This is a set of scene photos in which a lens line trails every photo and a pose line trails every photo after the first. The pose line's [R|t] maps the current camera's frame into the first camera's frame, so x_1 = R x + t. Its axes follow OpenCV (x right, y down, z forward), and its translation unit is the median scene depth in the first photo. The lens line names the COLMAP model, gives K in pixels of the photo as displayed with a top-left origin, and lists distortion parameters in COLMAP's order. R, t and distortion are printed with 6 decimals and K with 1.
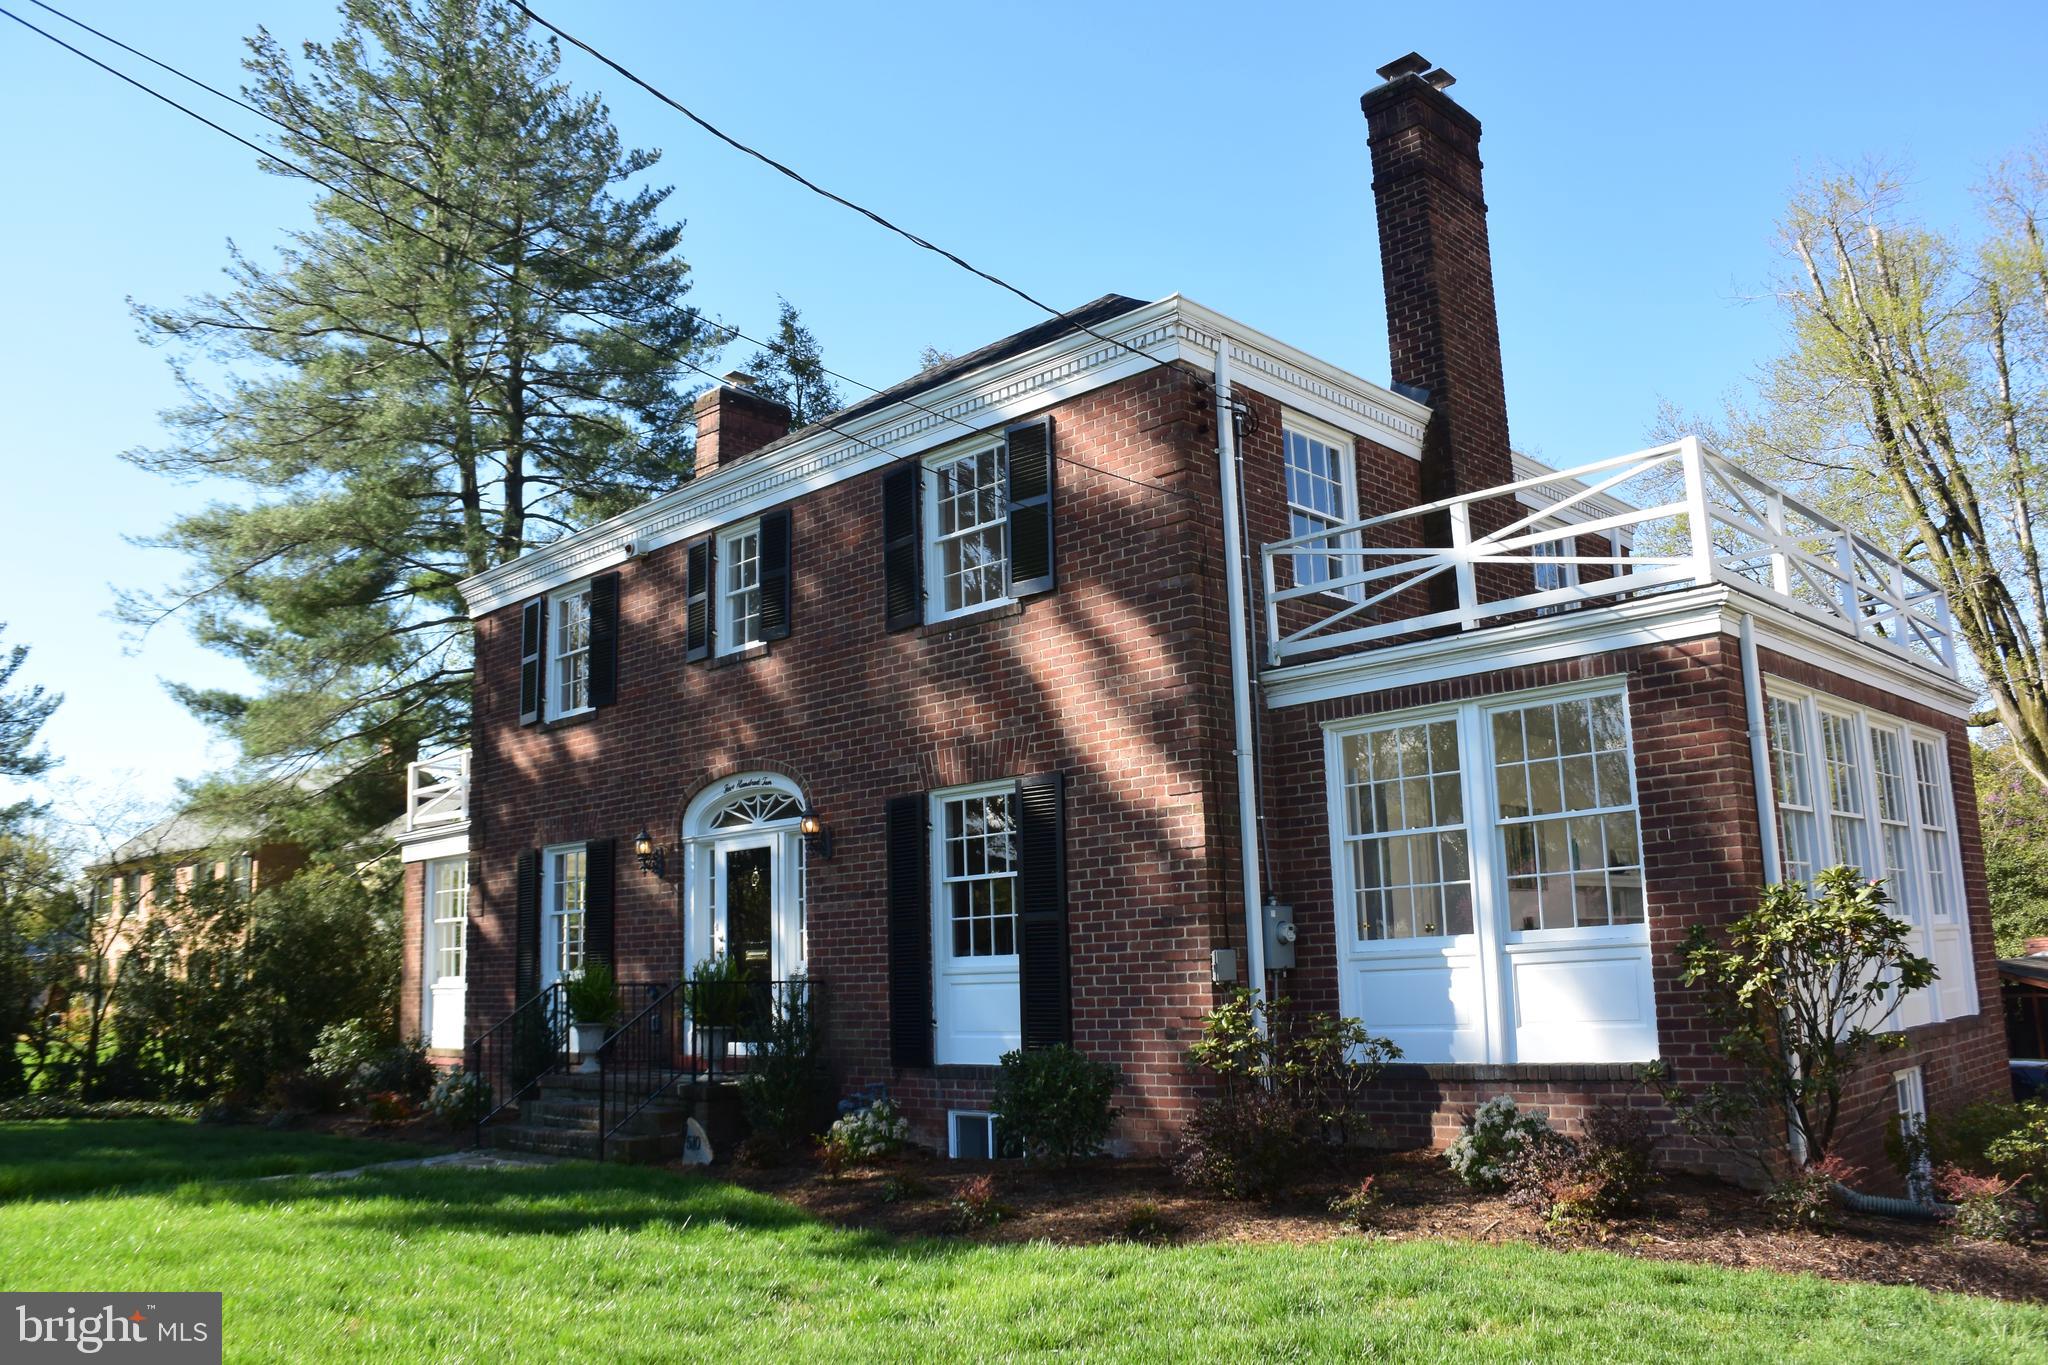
lens RADIAL K [[1610.8, 0, 1024.0], [0, 1610.8, 682.5], [0, 0, 1]] dist [-0.105721, -0.000292]
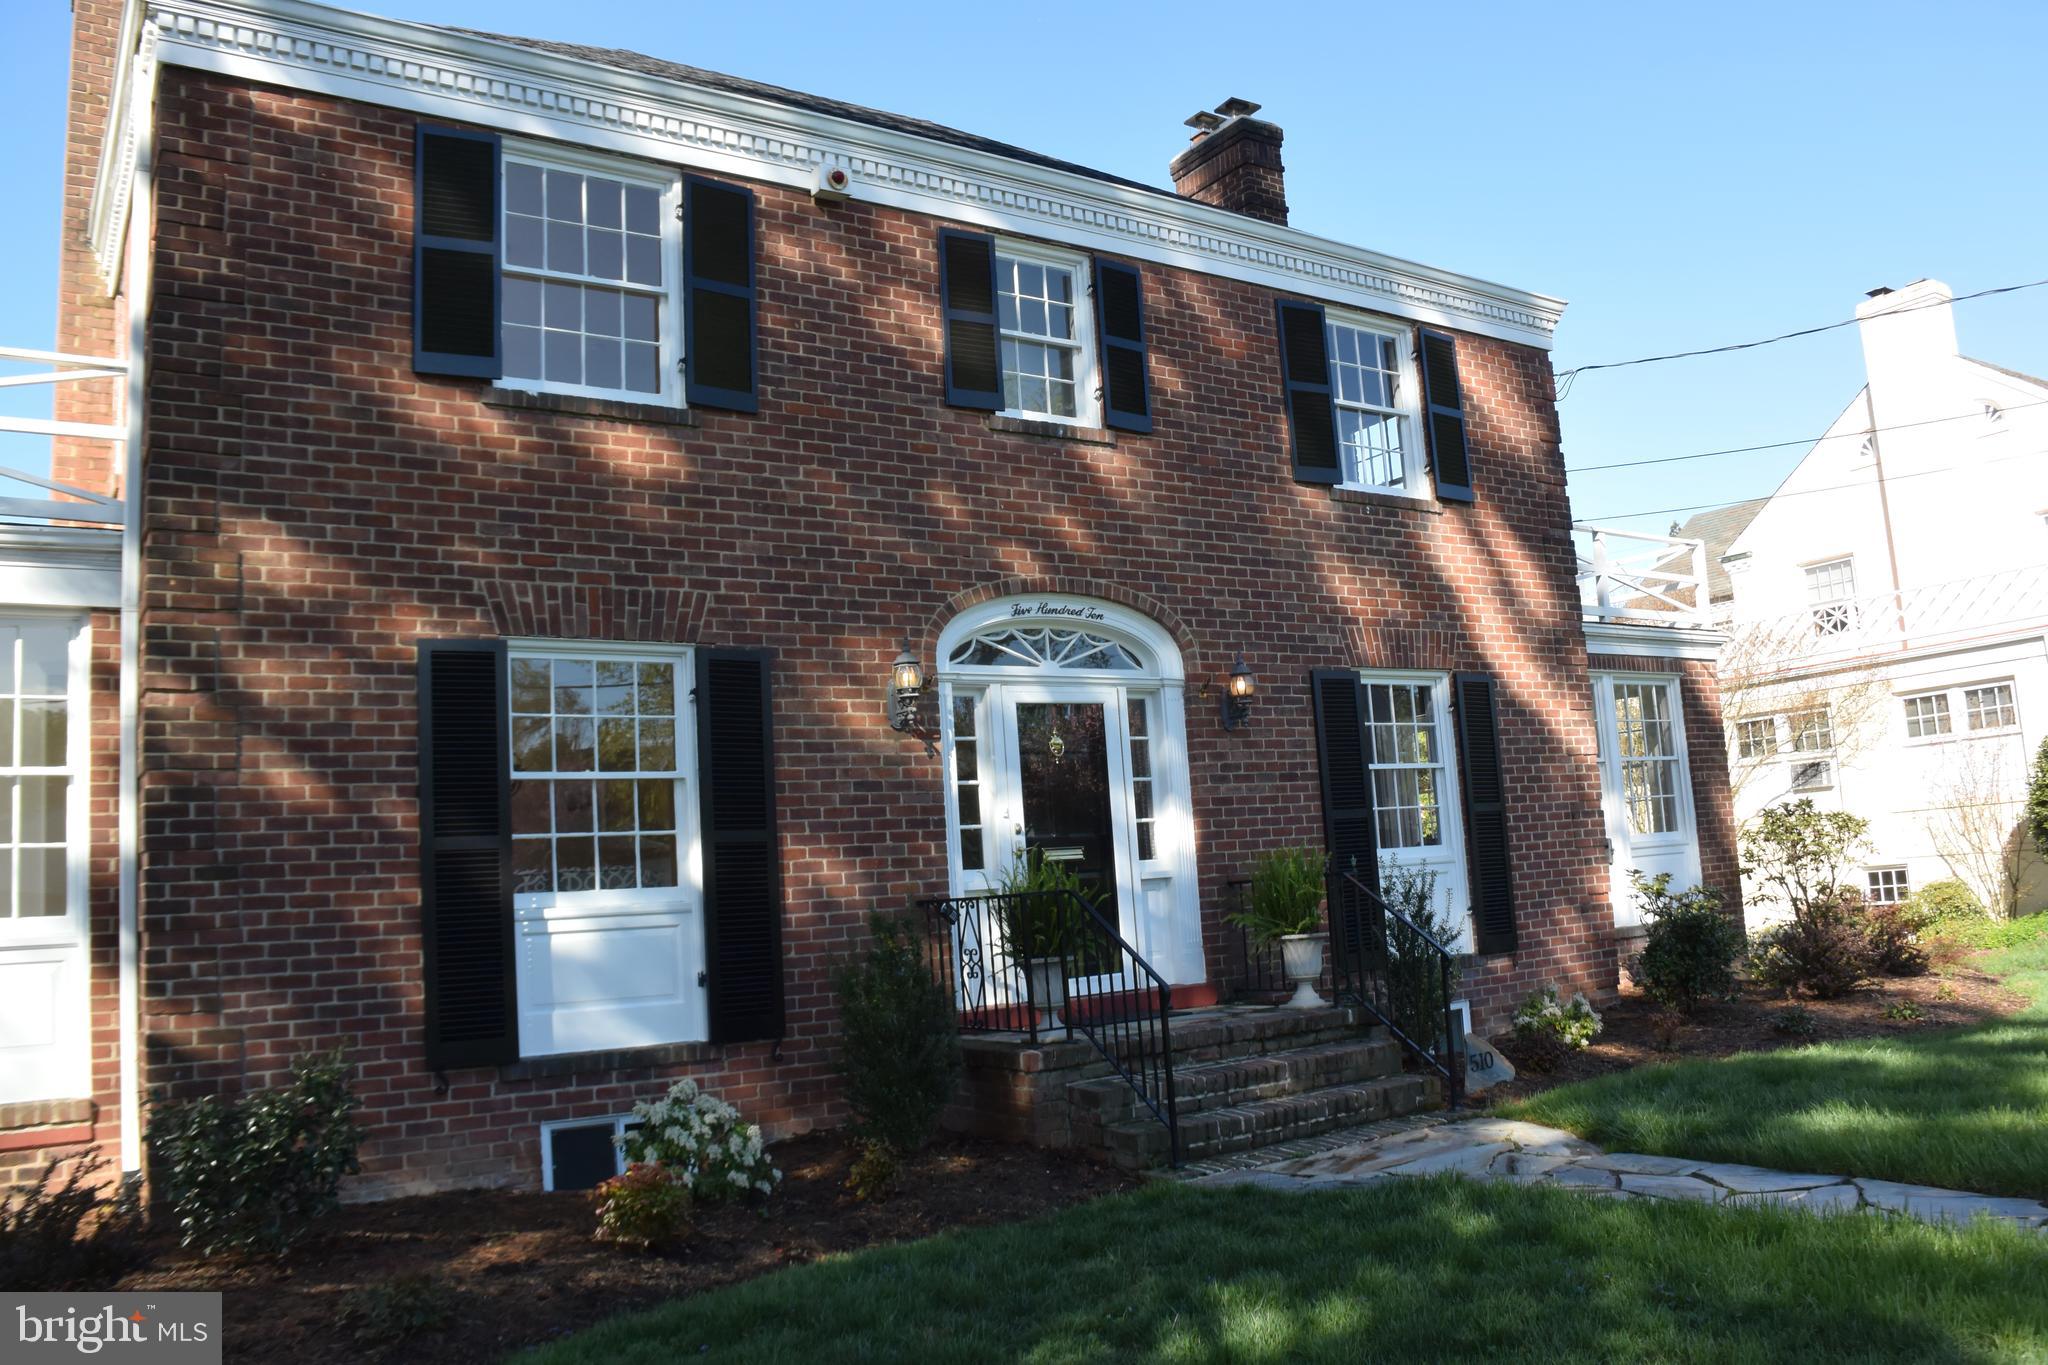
lens RADIAL K [[1709.4, 0, 1025.2], [0, 1709.4, 643.0], [0, 0, 1]] dist [-0.115154, 0.000285]
pose [[0.173367, 0.160085, 0.971760, -0.983253], [-0.118695, 0.982905, -0.140745, 0.201123], [-0.977679, -0.090942, 0.189404, 0.951628]]
